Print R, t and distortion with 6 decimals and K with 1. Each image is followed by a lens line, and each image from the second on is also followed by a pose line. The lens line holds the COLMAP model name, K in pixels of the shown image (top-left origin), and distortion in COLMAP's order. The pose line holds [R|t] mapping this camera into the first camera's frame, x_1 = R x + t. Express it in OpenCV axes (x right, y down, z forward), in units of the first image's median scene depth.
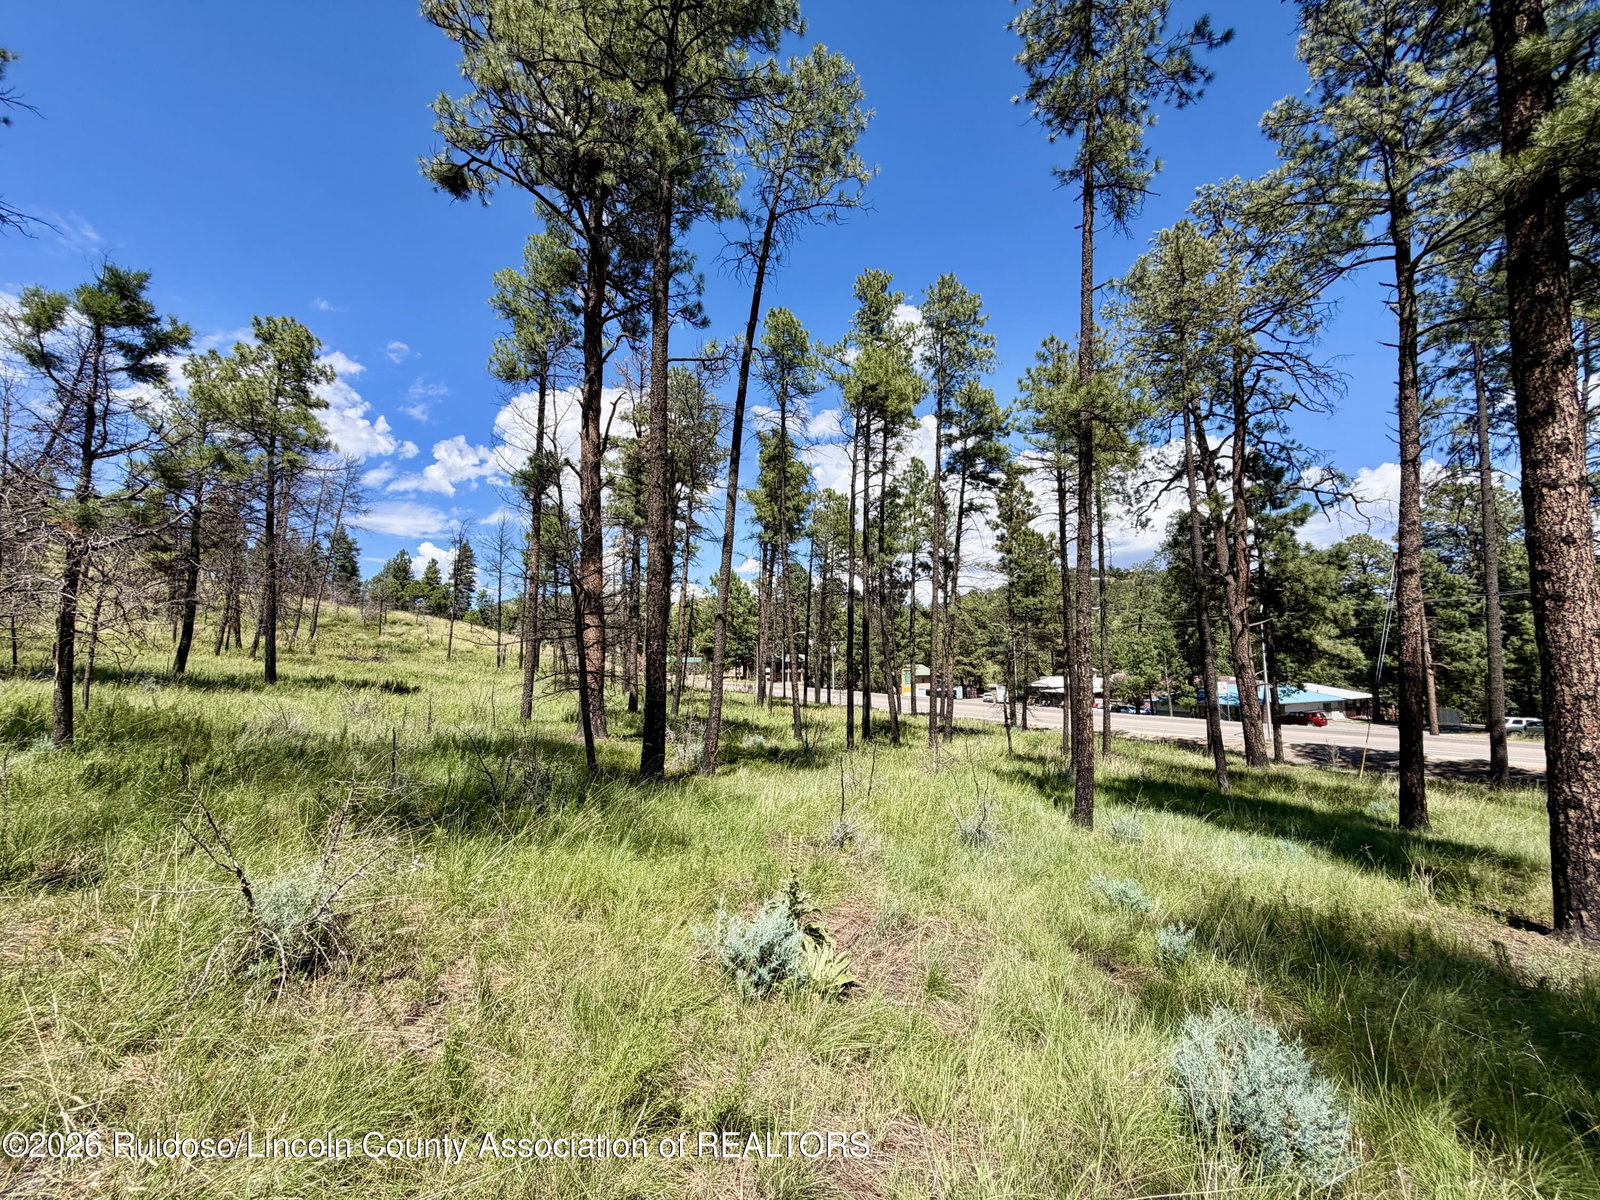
lens RADIAL K [[630.9, 0, 800.0], [0, 630.9, 600.0], [0, 0, 1]] dist [-0.000345, 0.000006]
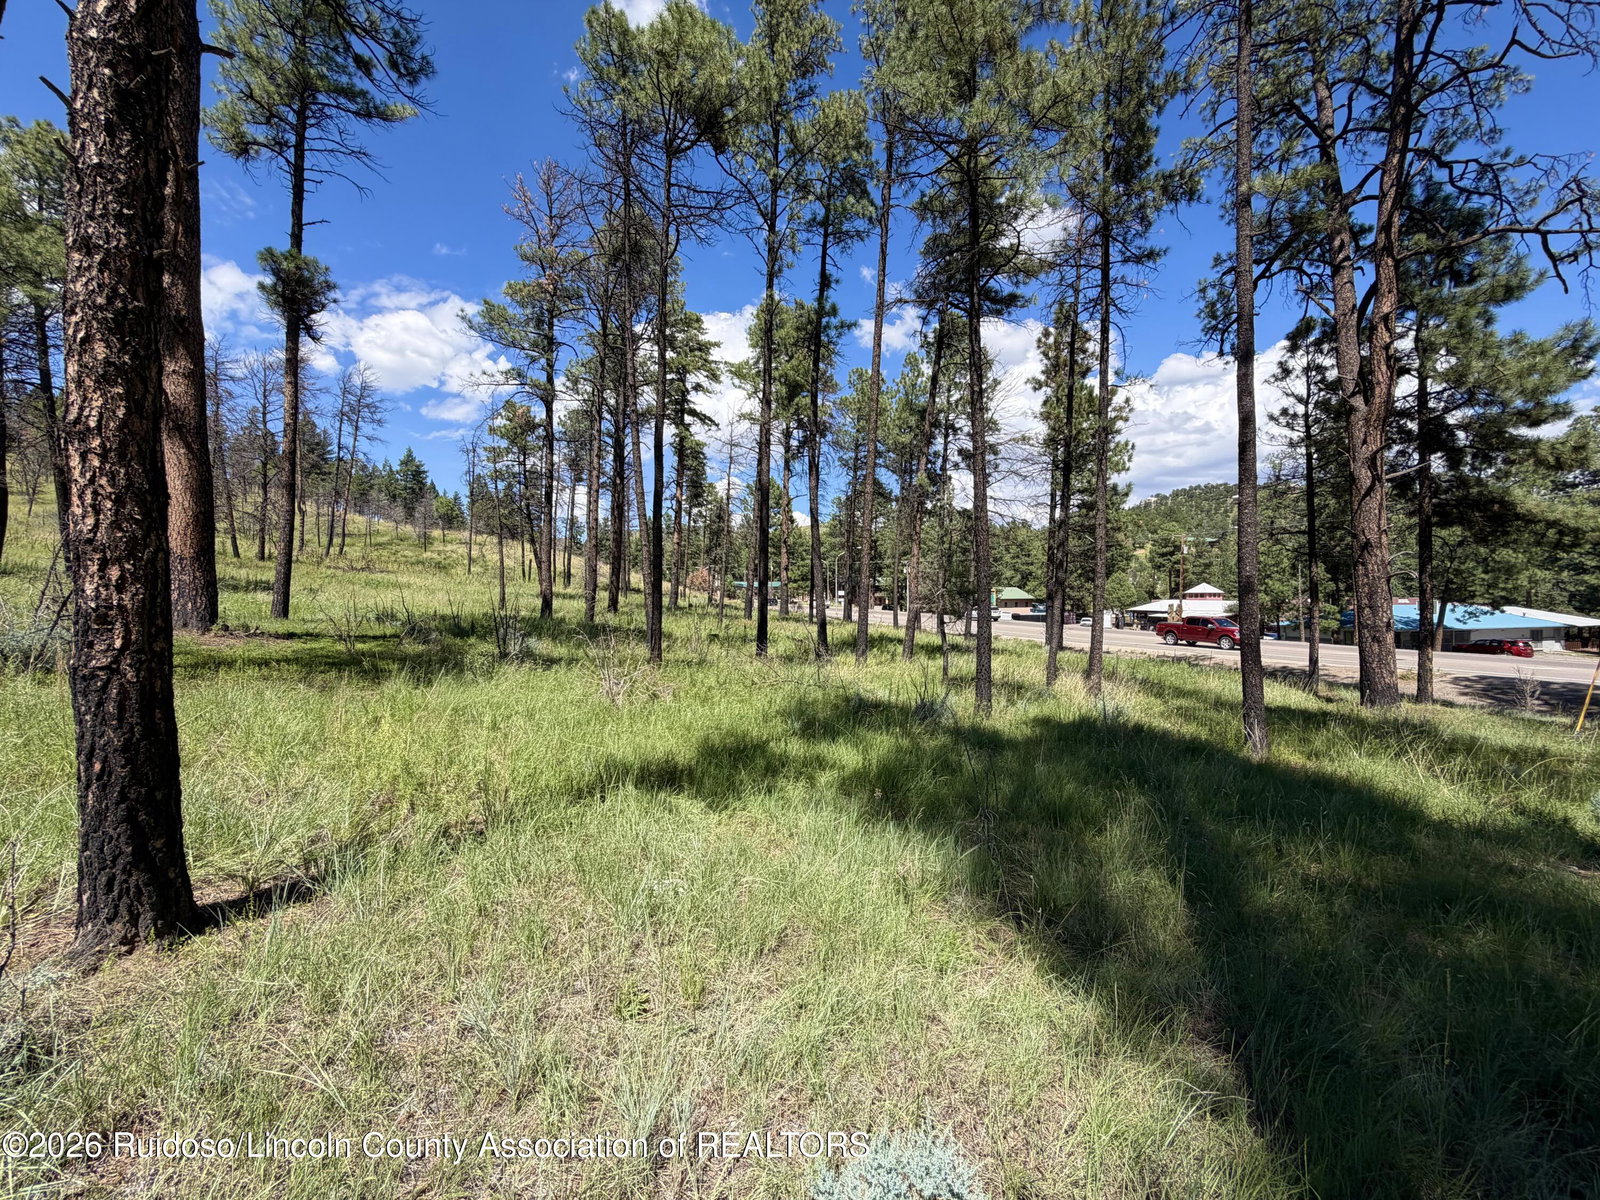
lens RADIAL K [[630.9, 0, 800.0], [0, 630.9, 600.0], [0, 0, 1]] dist [-0.000345, 0.000006]
pose [[0.984546, 0.004367, -0.175074, 0.248054], [0.015538, 0.993569, 0.112160, 0.074525], [0.174438, -0.113147, 0.978146, 0.278486]]
